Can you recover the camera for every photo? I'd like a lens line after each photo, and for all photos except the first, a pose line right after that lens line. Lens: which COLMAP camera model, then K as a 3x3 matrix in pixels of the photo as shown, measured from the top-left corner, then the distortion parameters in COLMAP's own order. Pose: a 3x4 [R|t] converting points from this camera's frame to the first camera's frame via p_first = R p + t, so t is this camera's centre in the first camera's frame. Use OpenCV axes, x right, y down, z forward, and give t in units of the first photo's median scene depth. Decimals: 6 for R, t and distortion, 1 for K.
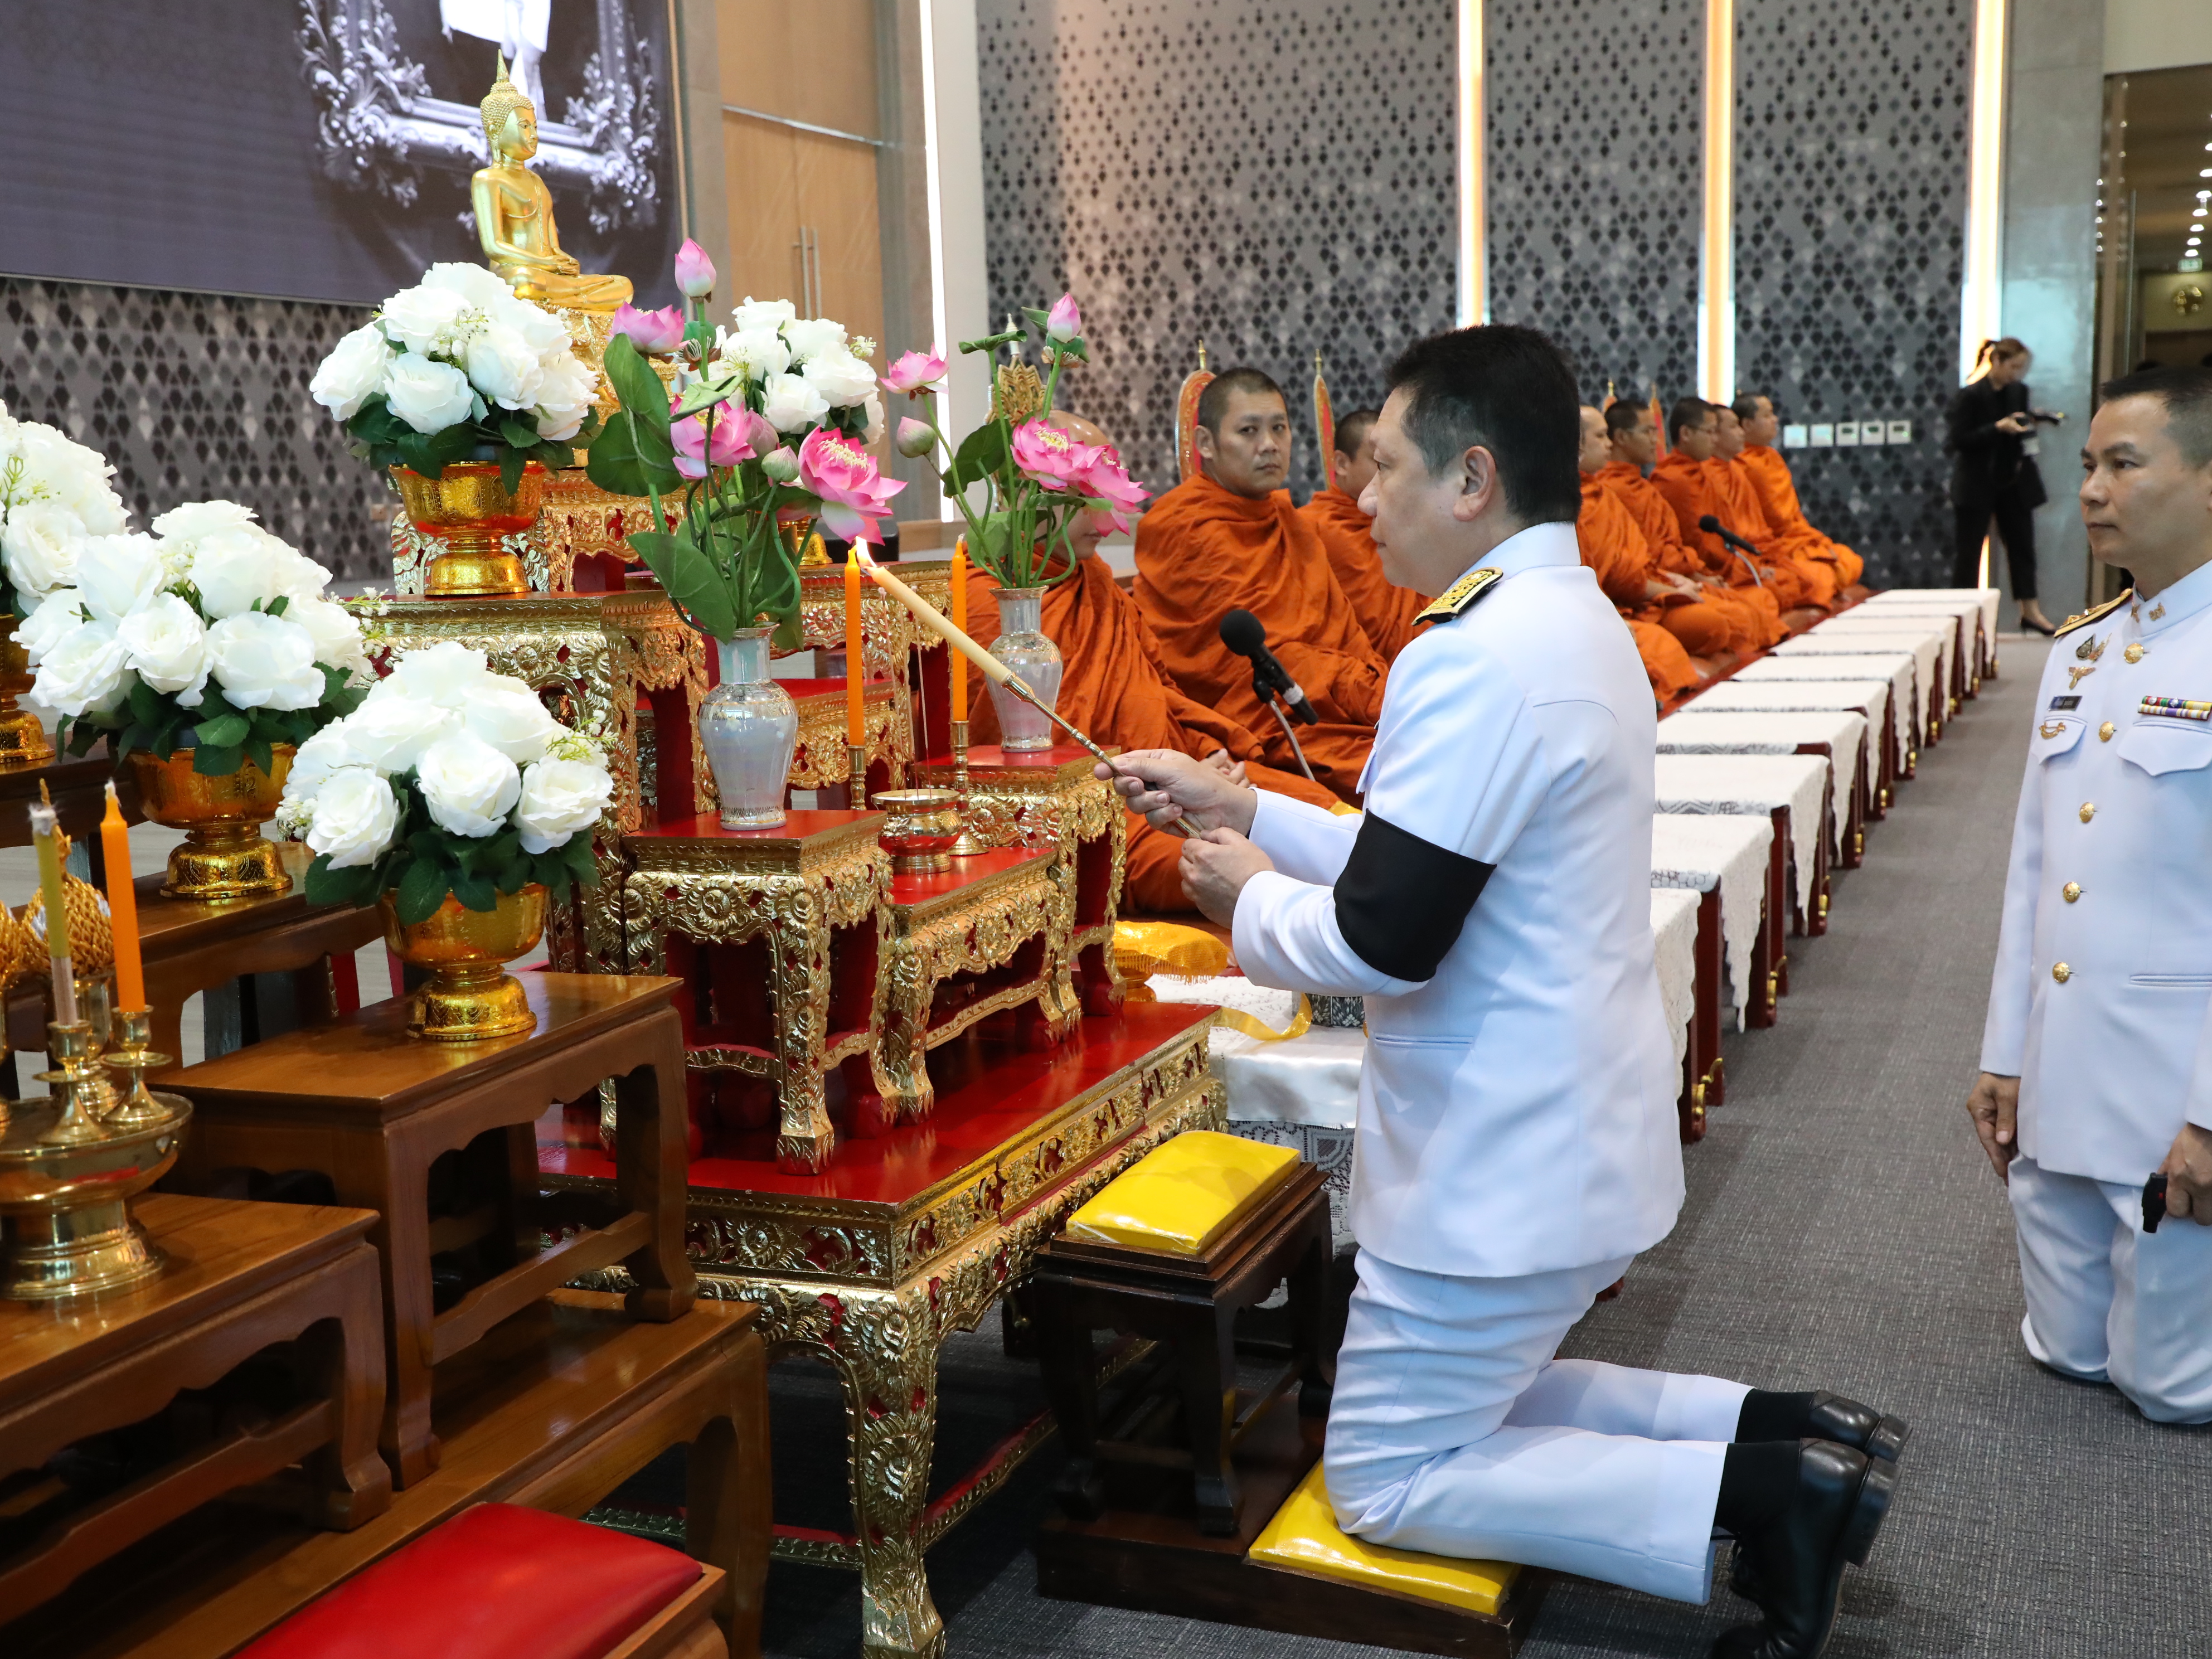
lens RADIAL K [[2514.7, 0, 1108.2], [0, 2514.7, 829.2], [0, 0, 1]] dist [0.063792, 0.000000]
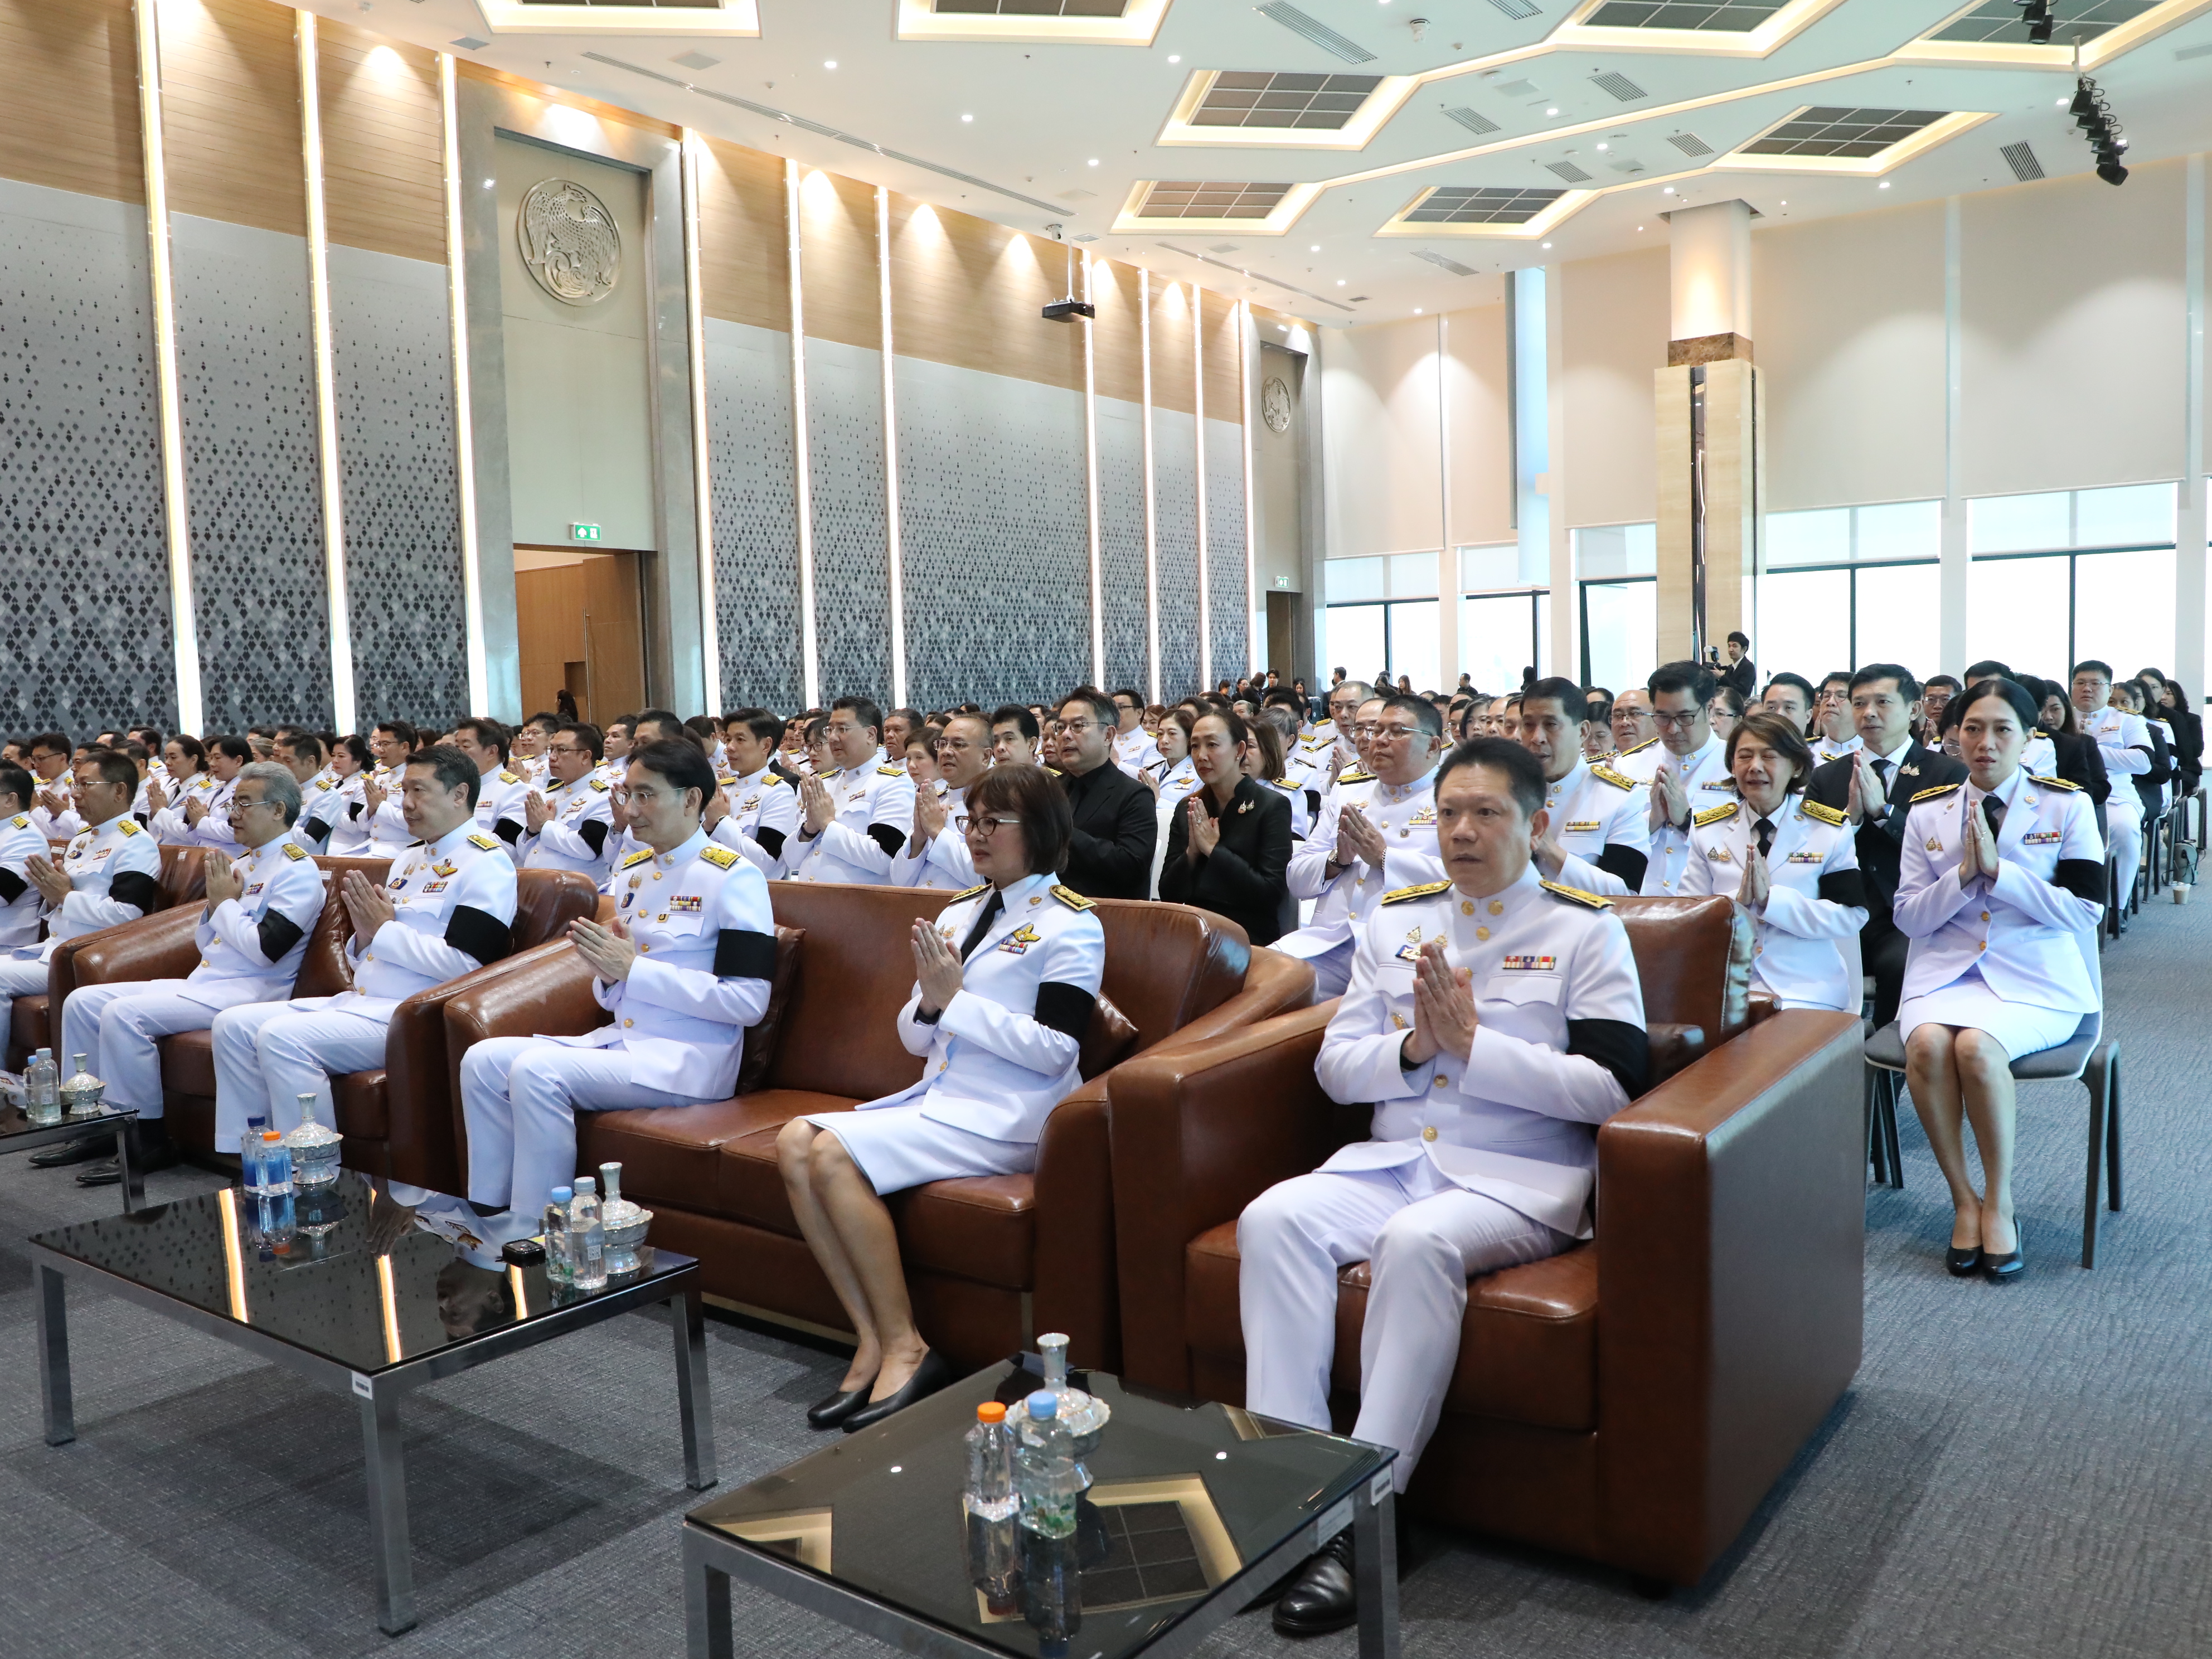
lens RADIAL K [[1711.8, 0, 1105.3], [0, 1711.8, 838.4], [0, 0, 1]] dist [-0.037688, 0.005663]
pose [[0.270696, -0.047006, 0.961517, -0.683988], [0.164325, 0.986404, 0.001961, -0.013646], [-0.948536, 0.157471, 0.274740, 0.268007]]
